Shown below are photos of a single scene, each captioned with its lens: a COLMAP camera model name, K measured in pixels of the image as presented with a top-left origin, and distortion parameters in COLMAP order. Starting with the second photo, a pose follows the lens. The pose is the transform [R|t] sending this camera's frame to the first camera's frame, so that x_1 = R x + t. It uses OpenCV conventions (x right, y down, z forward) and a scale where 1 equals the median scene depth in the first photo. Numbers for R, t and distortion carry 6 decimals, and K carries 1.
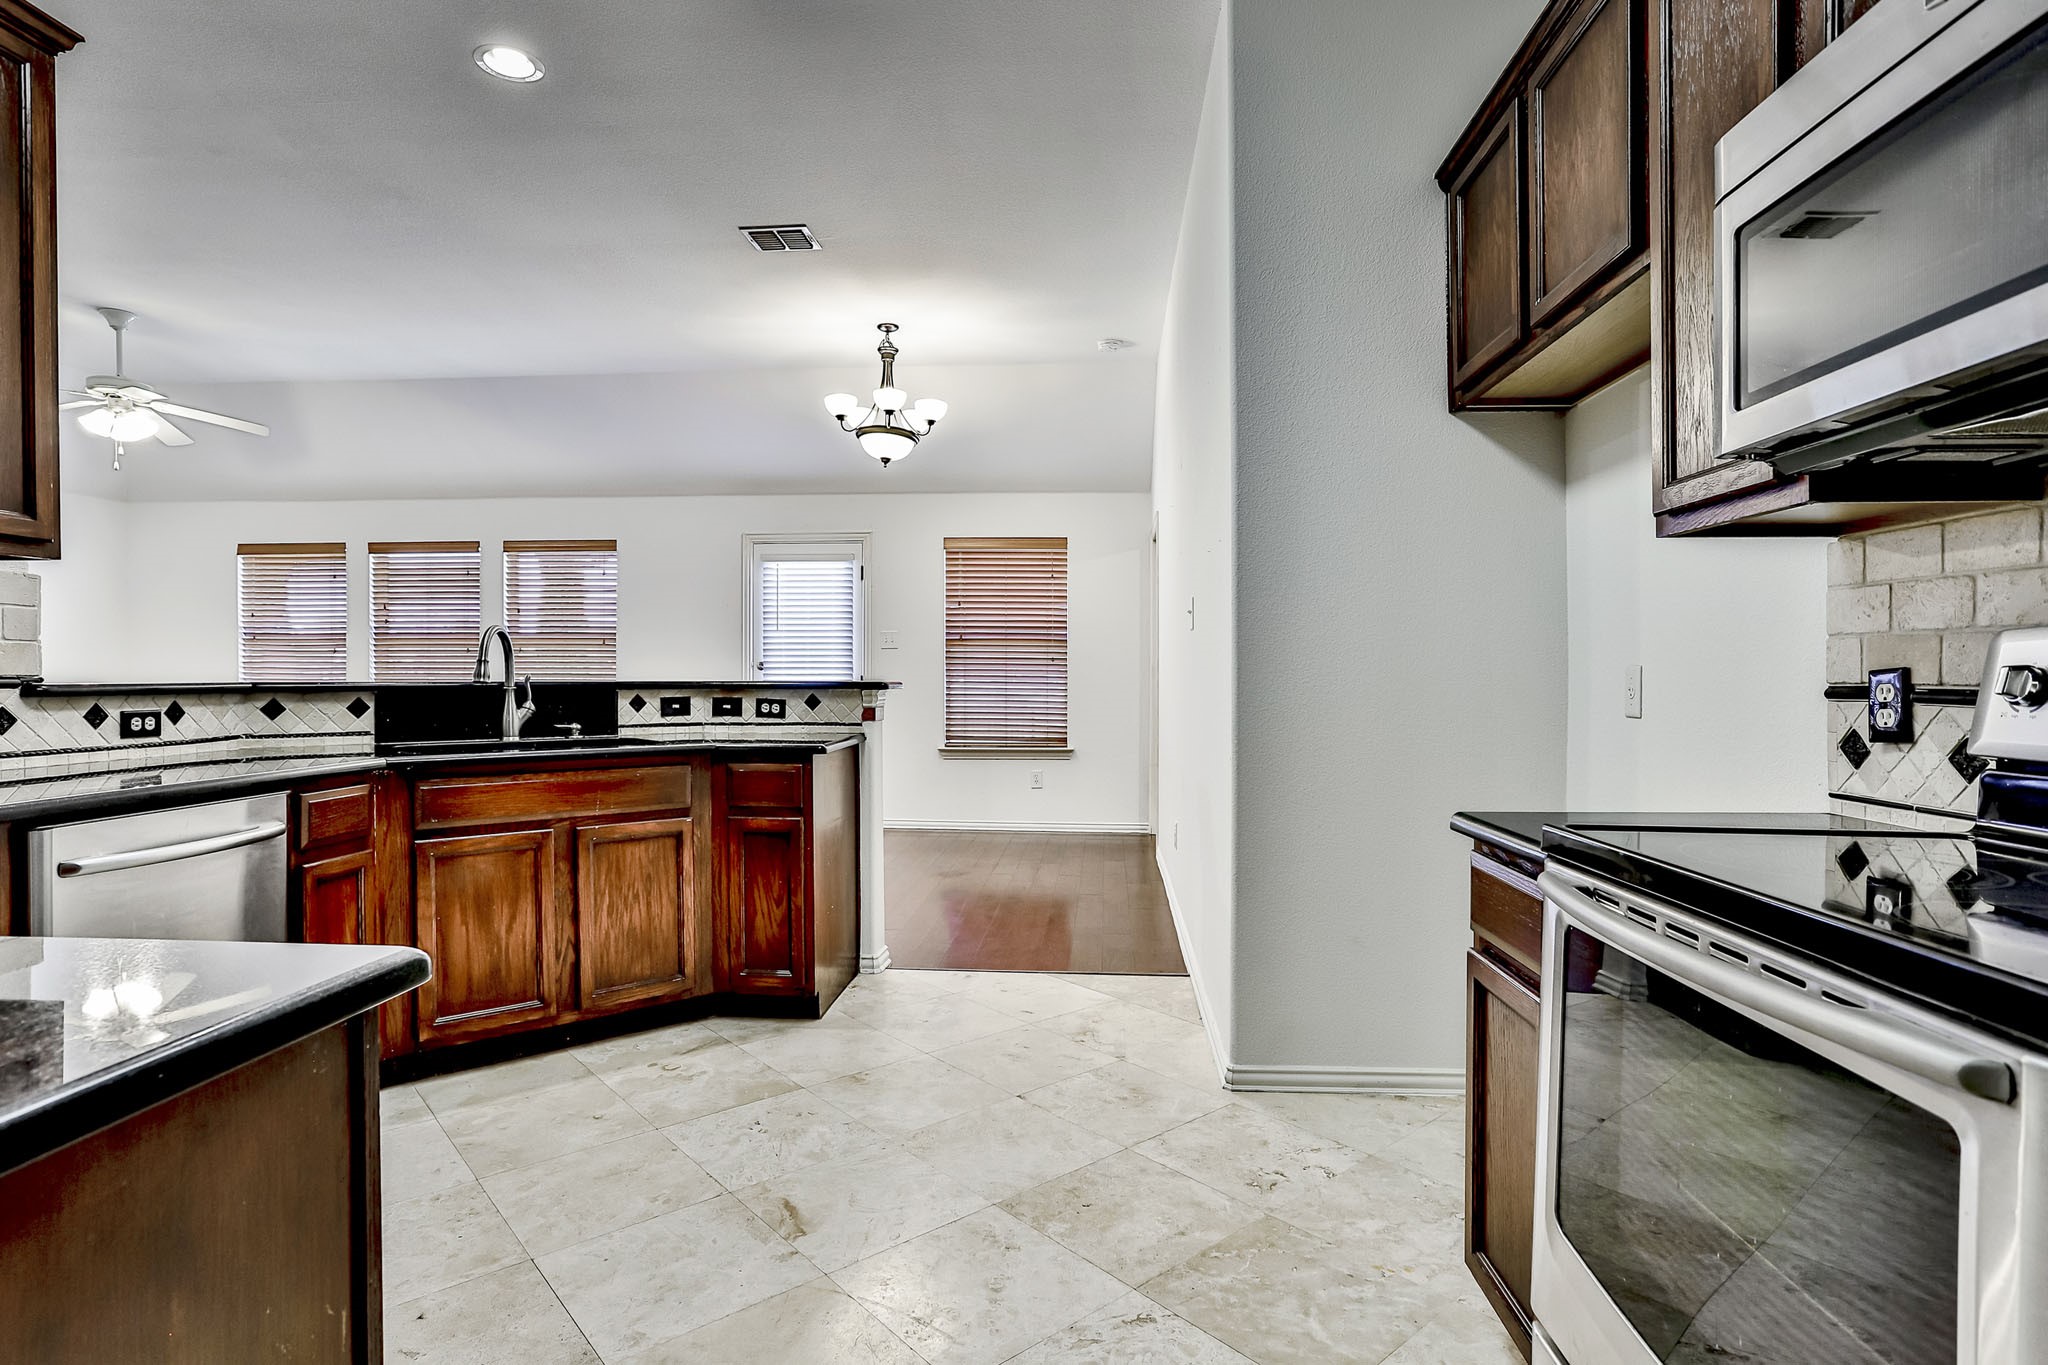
lens RADIAL K [[1079.5, 0, 984.6], [0, 1079.5, 690.8], [0, 0, 1]] dist [-0.006665, 0.001489]
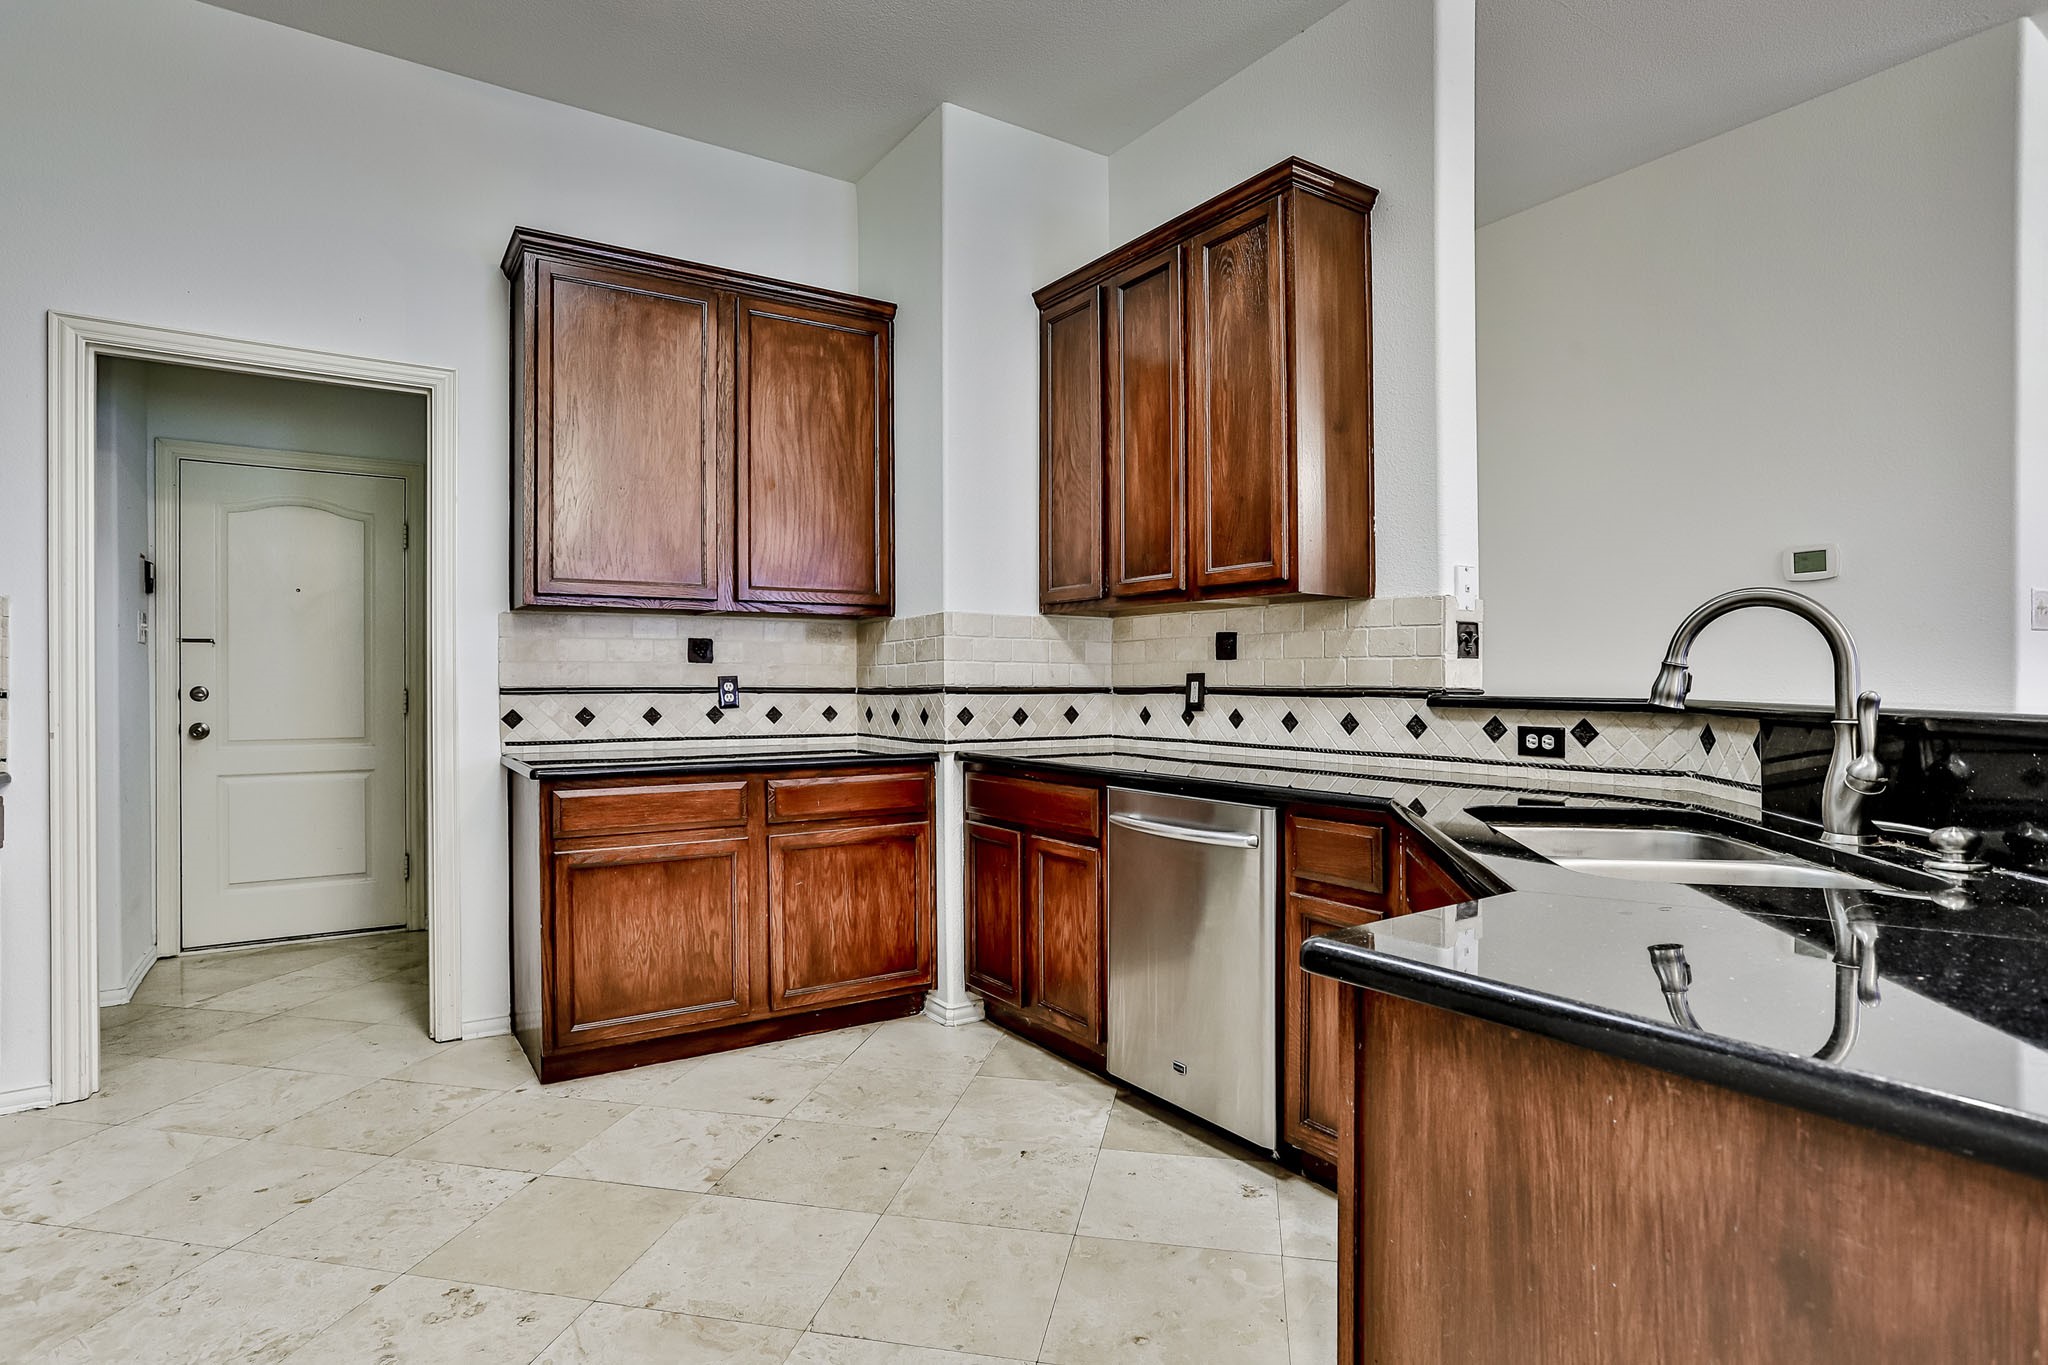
lens RADIAL K [[1078.7, 0, 998.1], [0, 1078.7, 676.1], [0, 0, 1]] dist [-0.000607, 0.000361]
pose [[-0.776220, -0.008691, -0.630402, 0.139503], [-0.015438, 0.999867, 0.005225, -0.022056], [0.630273, 0.013788, -0.776251, 1.436638]]
